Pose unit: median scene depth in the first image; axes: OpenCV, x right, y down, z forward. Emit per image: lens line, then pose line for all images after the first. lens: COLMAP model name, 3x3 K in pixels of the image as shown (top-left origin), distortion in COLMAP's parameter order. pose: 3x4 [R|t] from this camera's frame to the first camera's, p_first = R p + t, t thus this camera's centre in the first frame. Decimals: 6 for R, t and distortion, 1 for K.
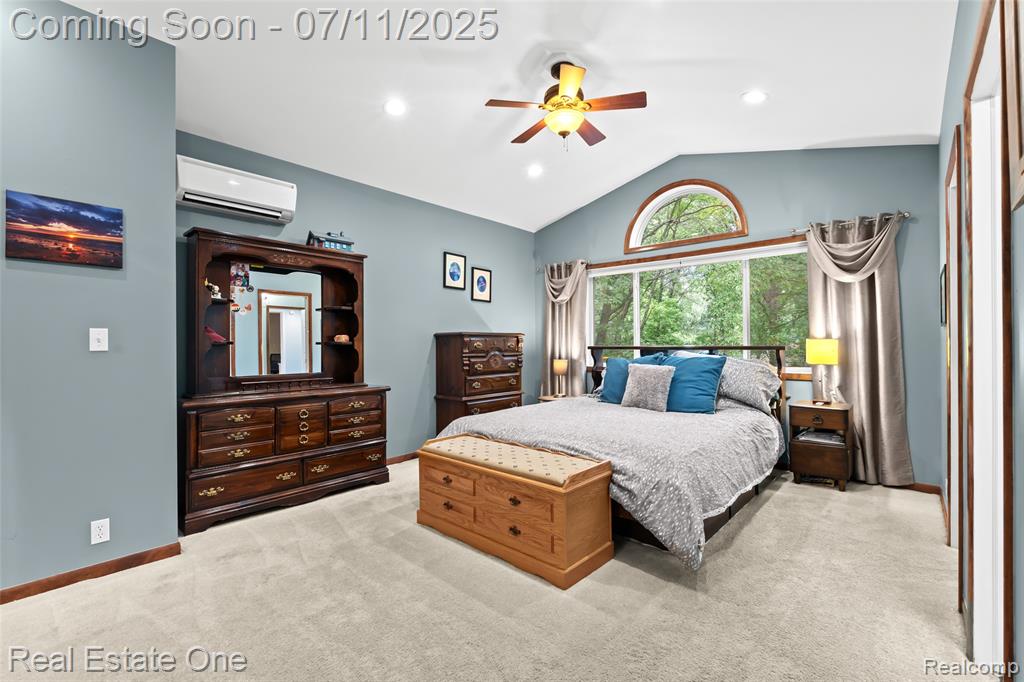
lens RADIAL K [[449.3, 0, 511.0], [0, 449.3, 341.6], [0, 0, 1]] dist [-0.003662, -0.000493]
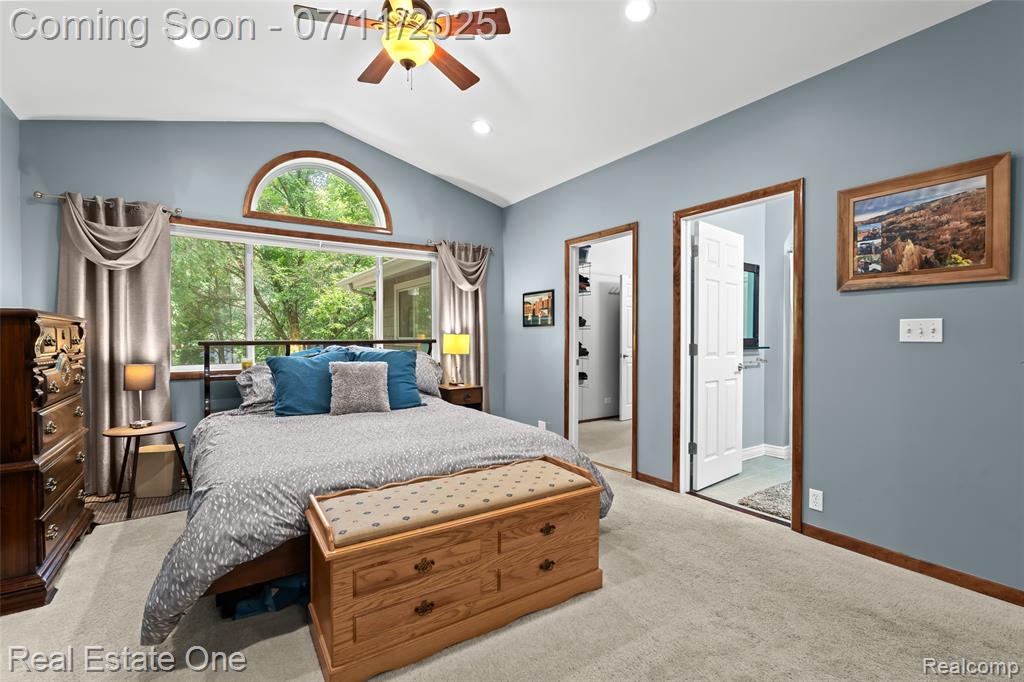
lens RADIAL K [[449.3, 0, 511.0], [0, 449.3, 341.6], [0, 0, 1]] dist [-0.003662, -0.000493]
pose [[0.253336, -0.008403, 0.967342, -0.497369], [-0.005222, 0.999936, 0.010054, 0.003257], [-0.967364, -0.007598, 0.253276, 0.536380]]
